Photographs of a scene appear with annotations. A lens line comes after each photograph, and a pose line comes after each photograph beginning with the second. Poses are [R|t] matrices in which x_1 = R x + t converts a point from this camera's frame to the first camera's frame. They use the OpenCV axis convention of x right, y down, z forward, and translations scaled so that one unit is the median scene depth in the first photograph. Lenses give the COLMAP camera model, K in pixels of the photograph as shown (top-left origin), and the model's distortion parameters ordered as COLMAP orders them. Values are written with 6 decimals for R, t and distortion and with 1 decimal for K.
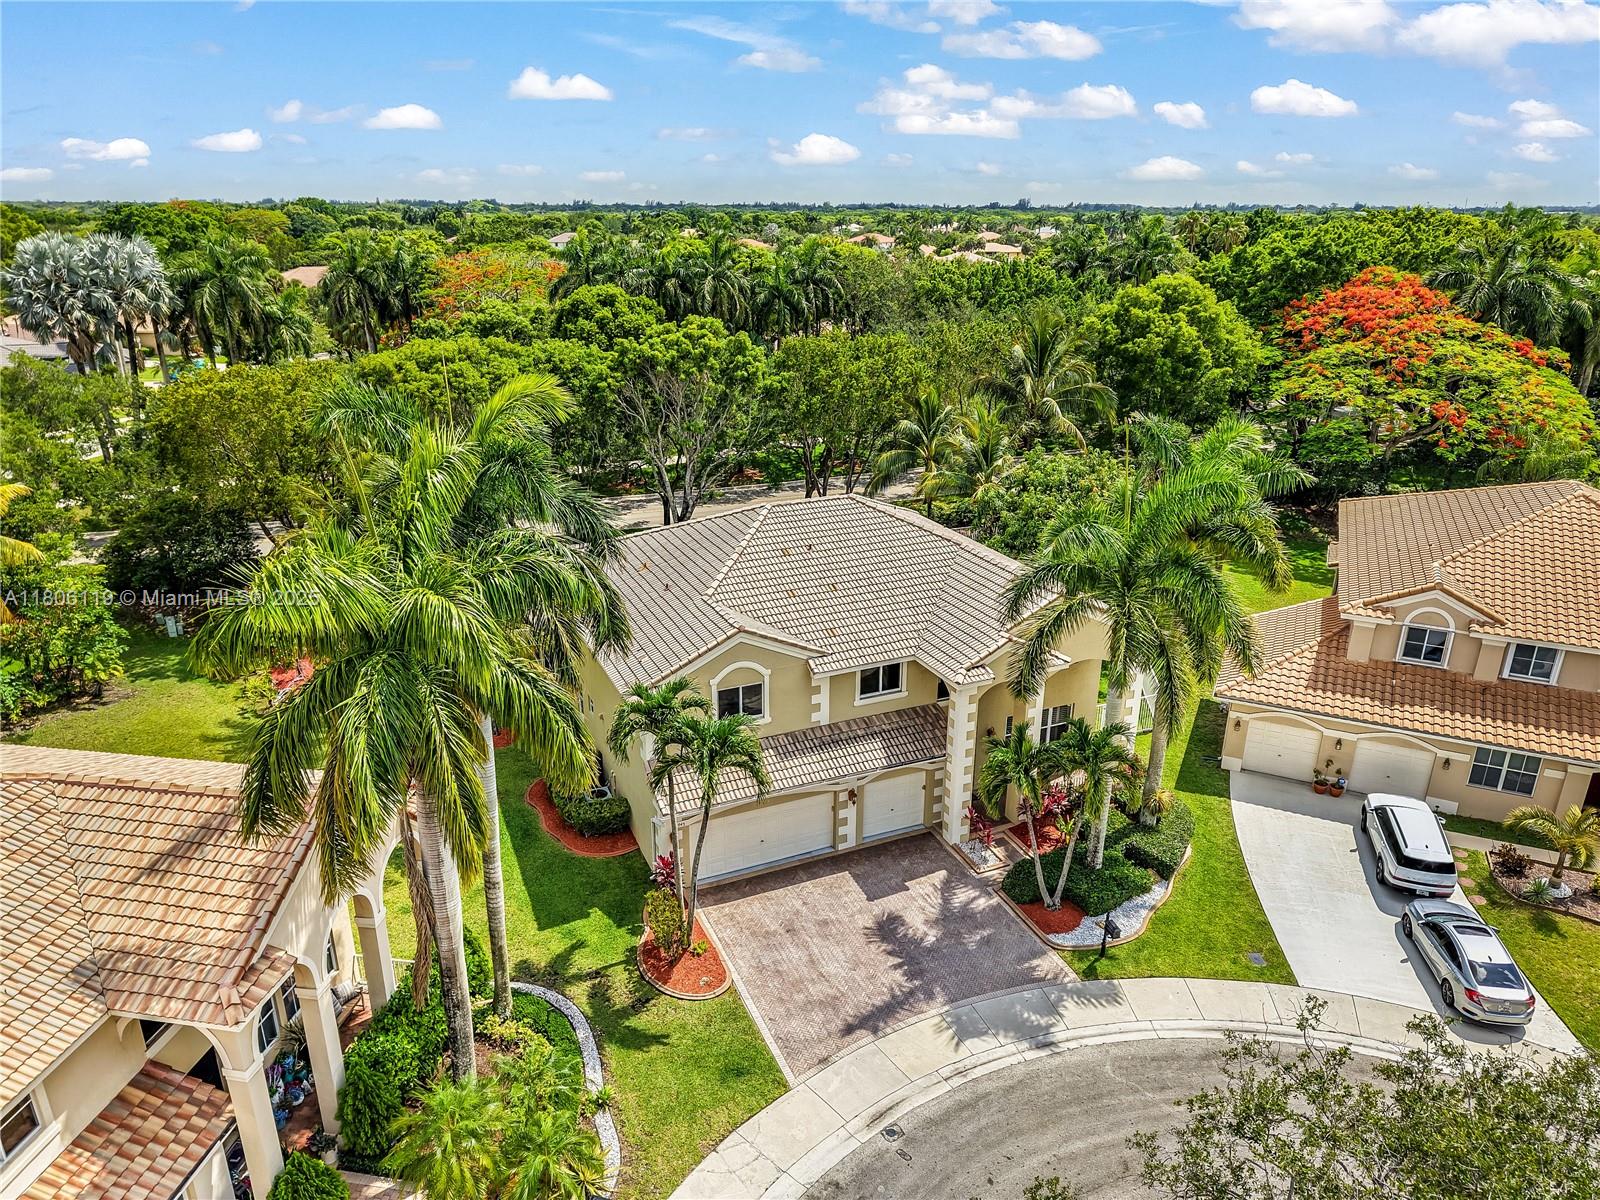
lens RADIAL K [[1090.0, 0, 805.0], [0, 1090.0, 574.9], [0, 0, 1]] dist [0.009525, -0.006865]
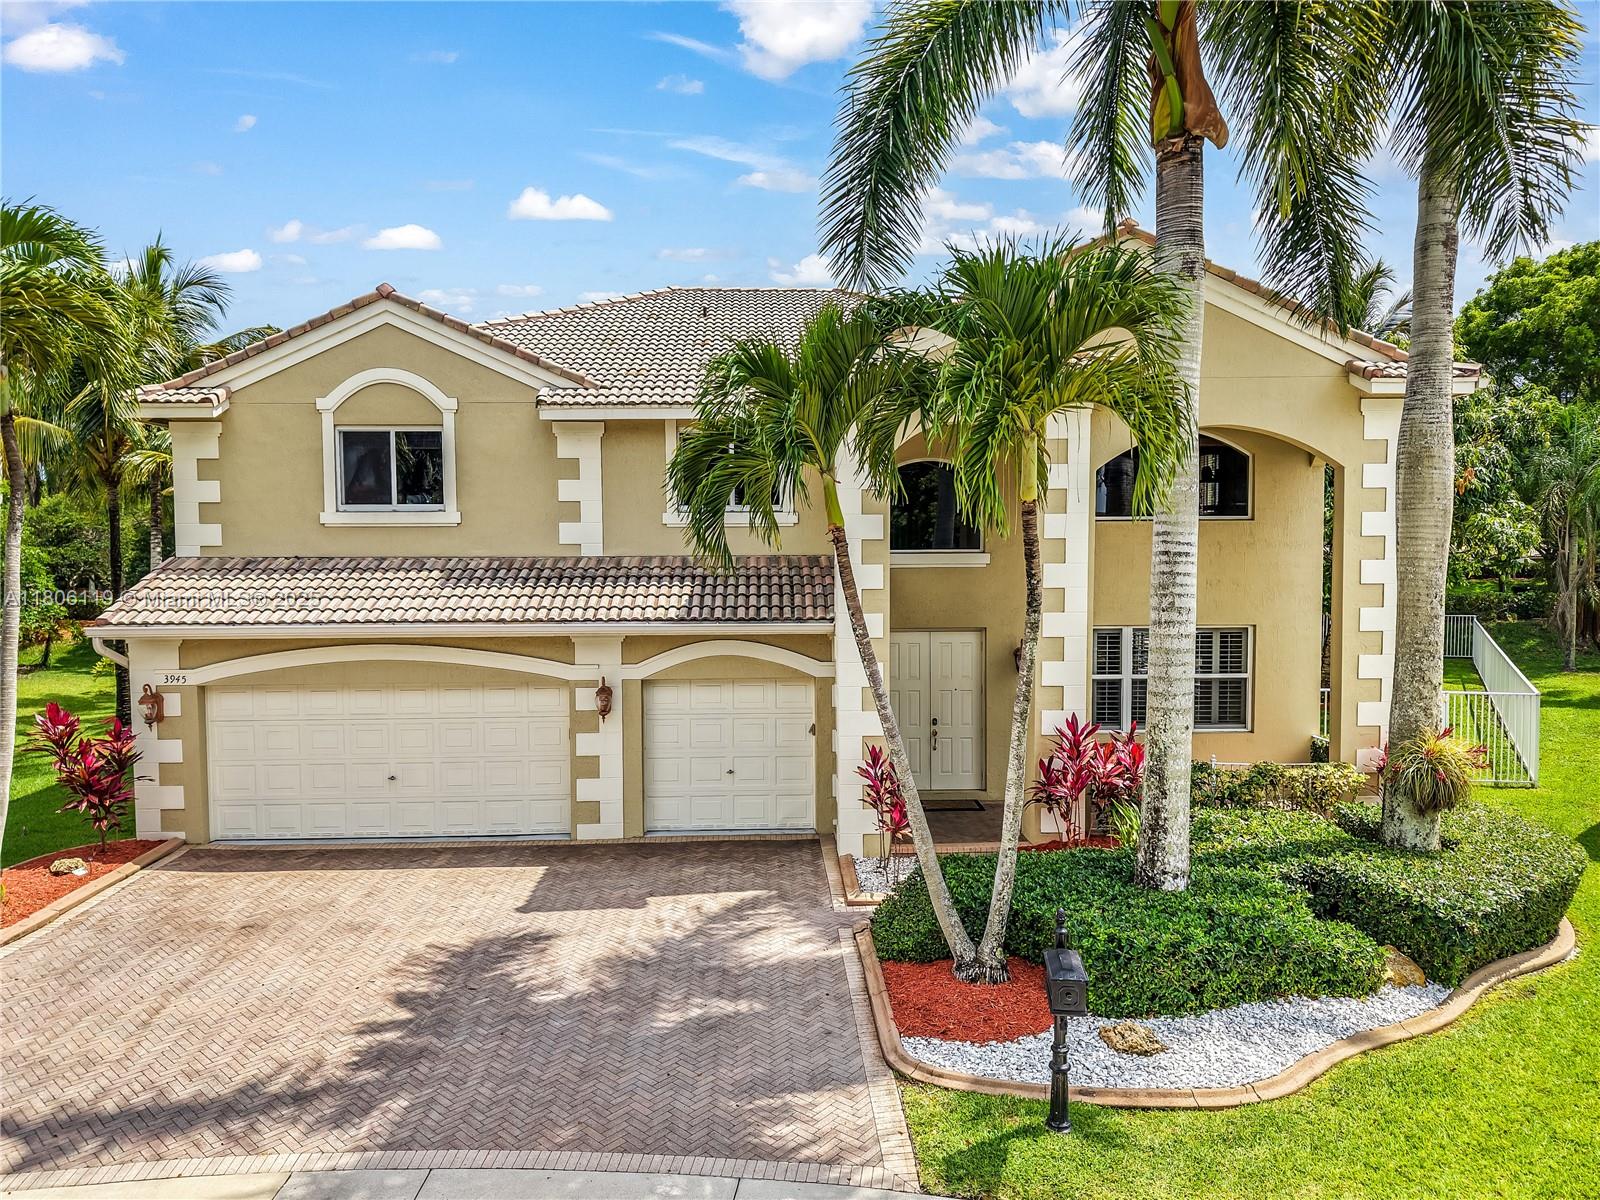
lens RADIAL K [[1075.6, 0, 804.4], [0, 1075.6, 616.8], [0, 0, 1]] dist [0.018776, -0.008497]
pose [[0.928090, 0.006166, -0.372305, 0.272522], [-0.108017, 0.961326, -0.253346, 0.270132], [0.356345, 0.275344, 0.892863, 0.641293]]
